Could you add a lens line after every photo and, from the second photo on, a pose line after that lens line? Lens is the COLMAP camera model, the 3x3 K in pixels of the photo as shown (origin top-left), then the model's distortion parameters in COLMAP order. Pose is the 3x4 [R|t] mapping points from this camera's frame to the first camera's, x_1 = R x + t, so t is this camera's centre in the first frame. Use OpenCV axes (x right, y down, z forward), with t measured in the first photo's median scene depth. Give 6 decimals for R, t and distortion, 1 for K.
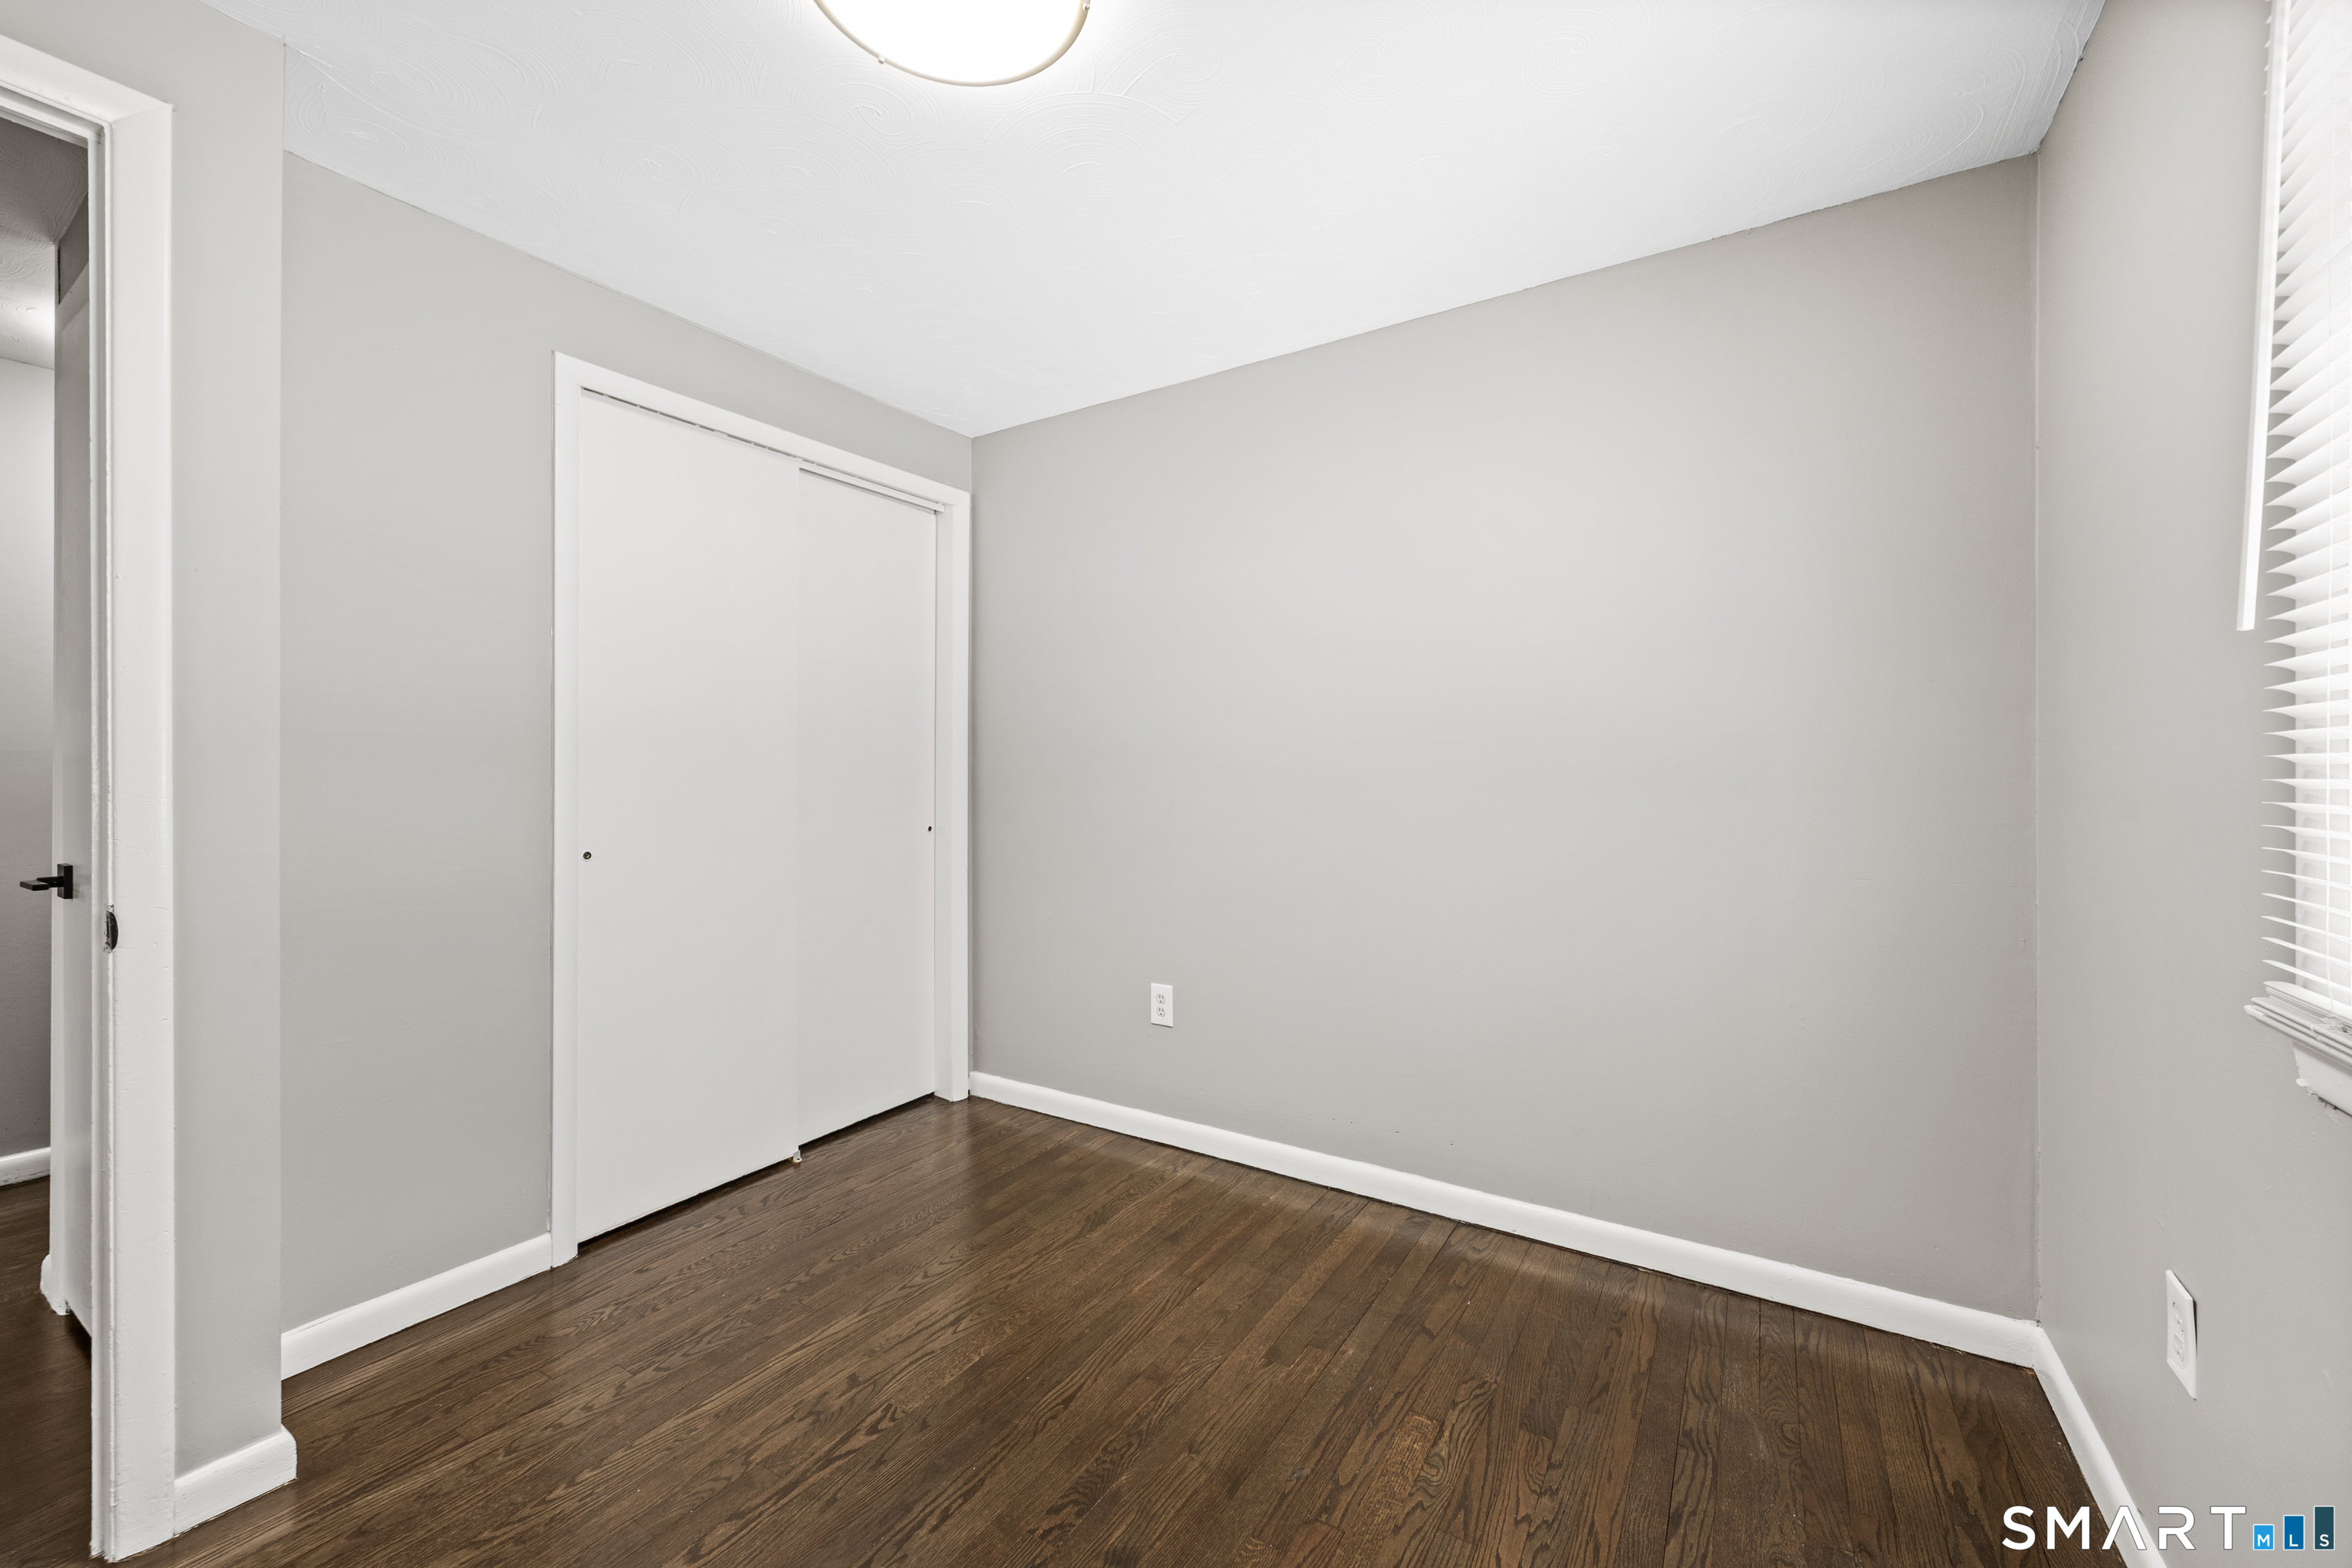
lens RADIAL K [[928.2, 0, 1178.1], [0, 928.2, 766.4], [0, 0, 1]] dist [0.001434, 0.000151]
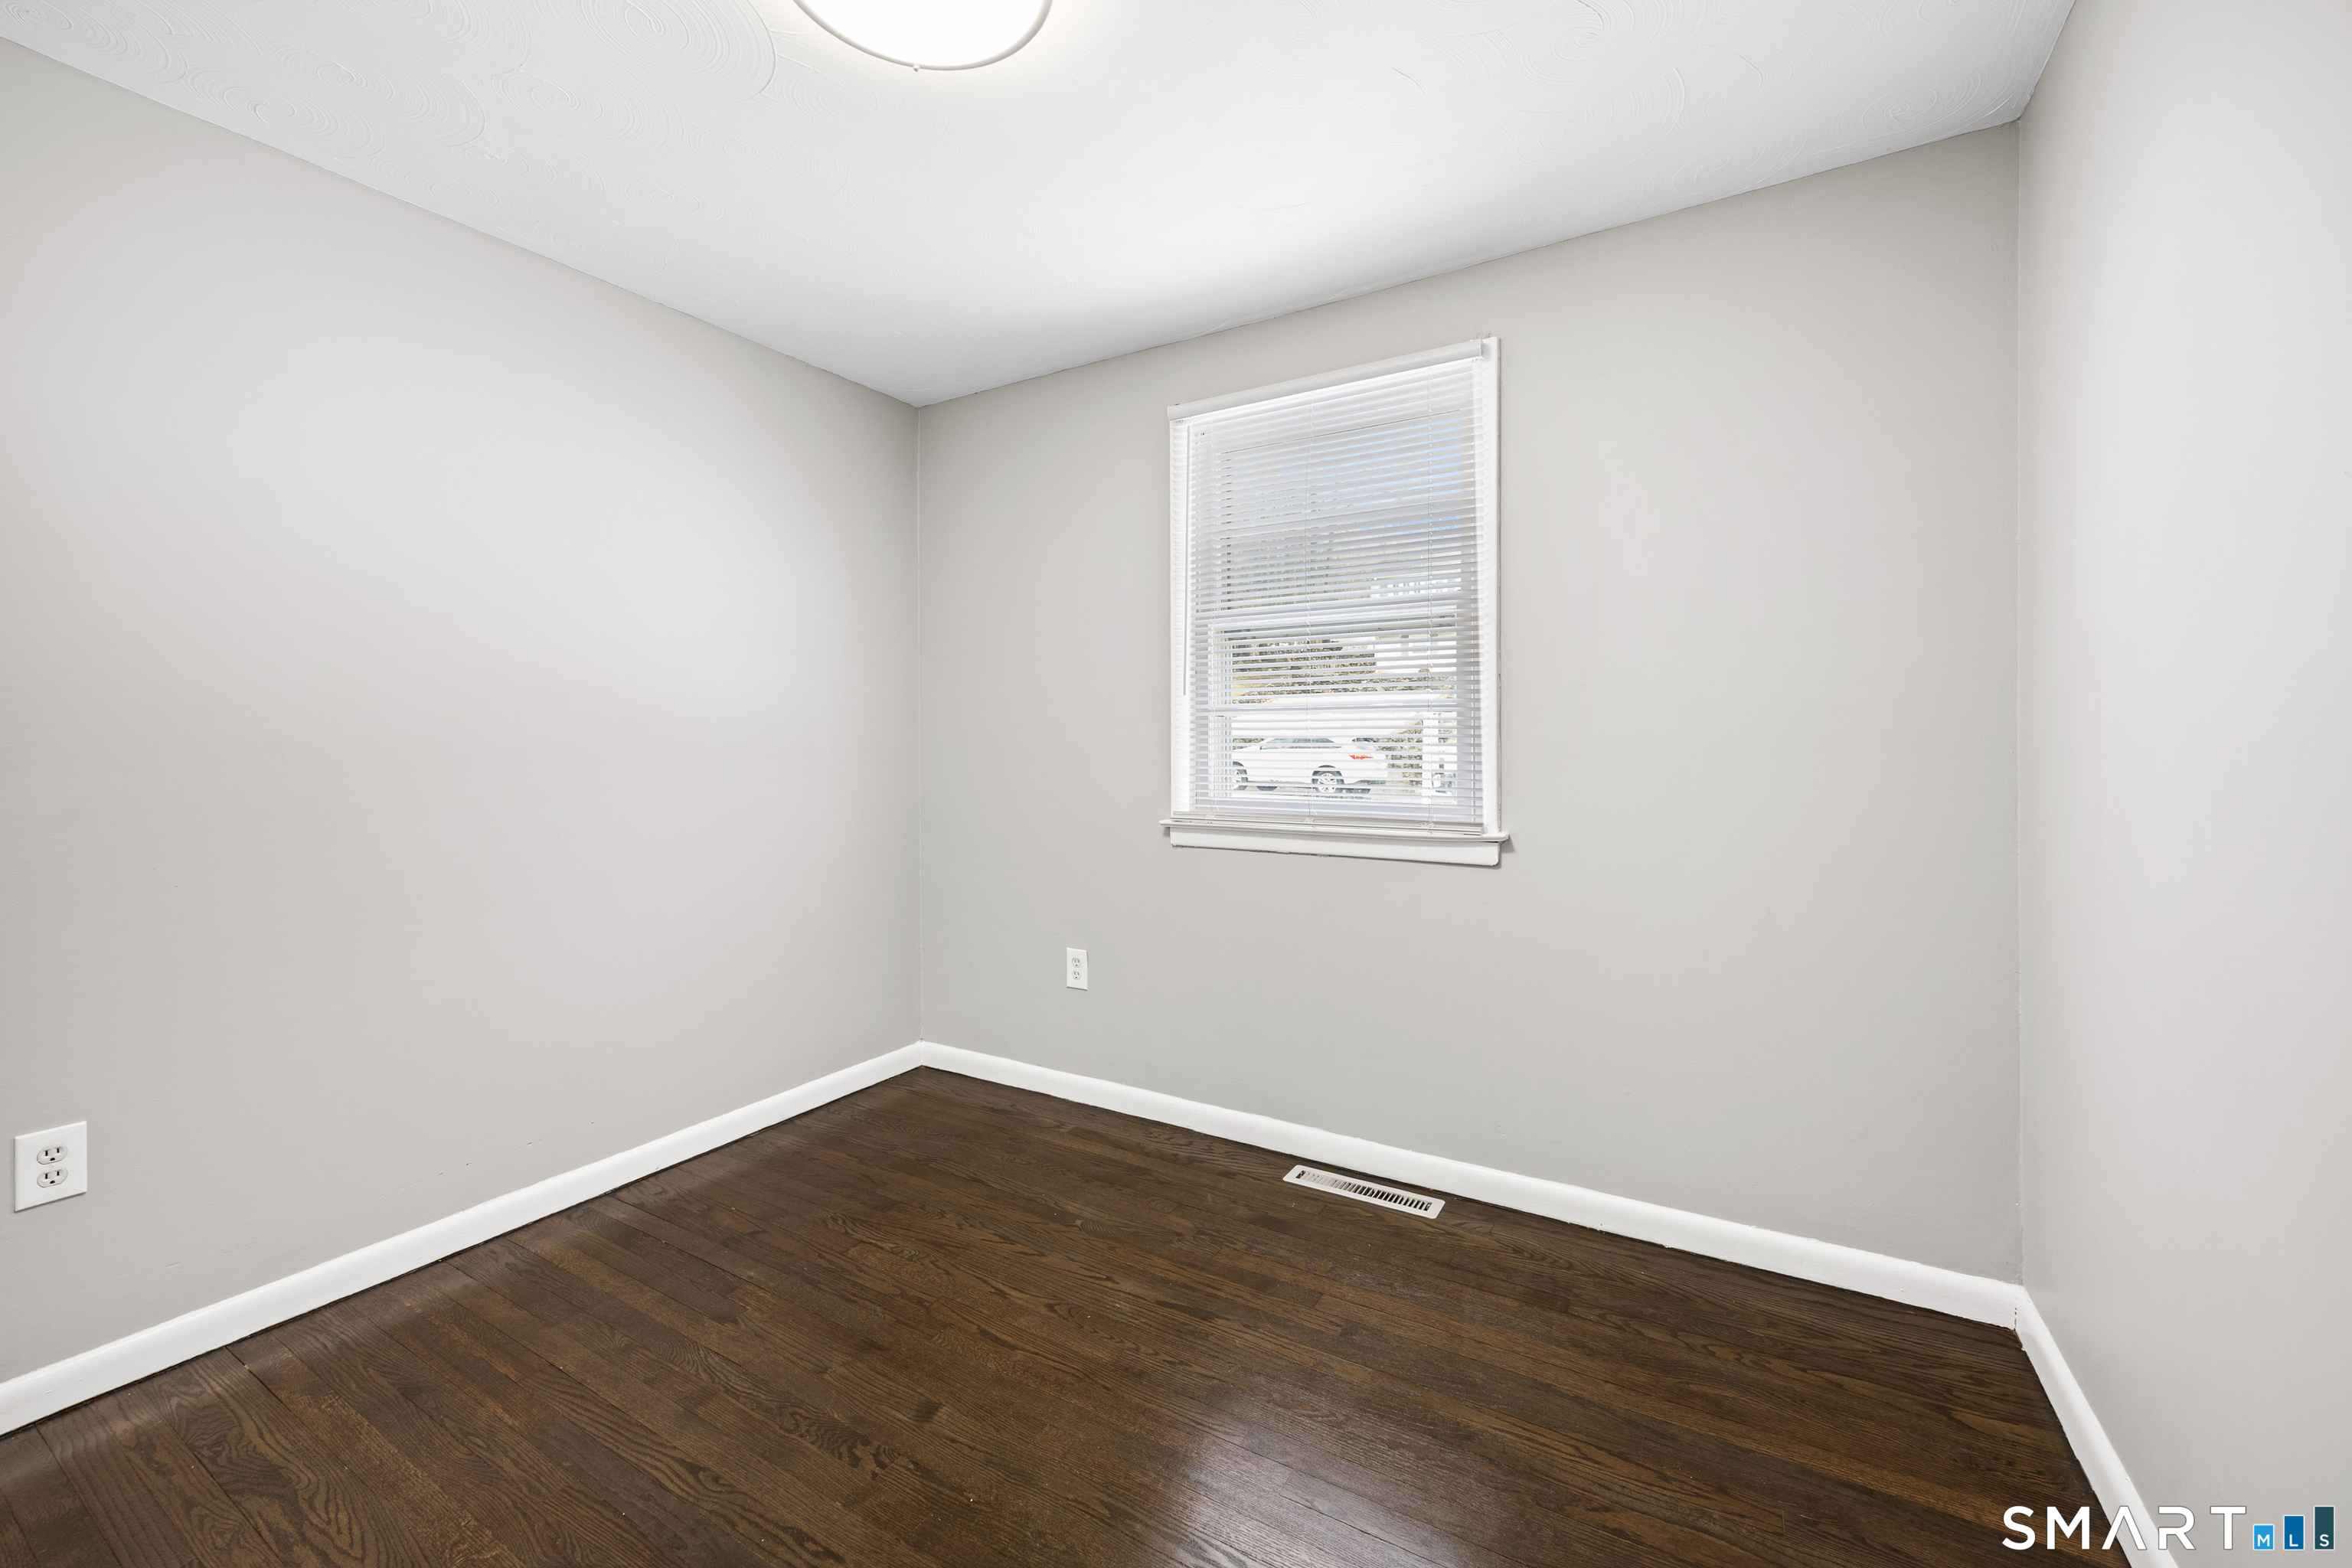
lens RADIAL K [[932.2, 0, 1167.8], [0, 932.2, 729.4], [0, 0, 1]] dist [0.006502, -0.000325]
pose [[-0.014229, 0.012042, 0.999826, -0.880220], [0.003478, 0.999922, -0.011993, 0.004703], [-0.999893, 0.003306, -0.014270, 0.497160]]
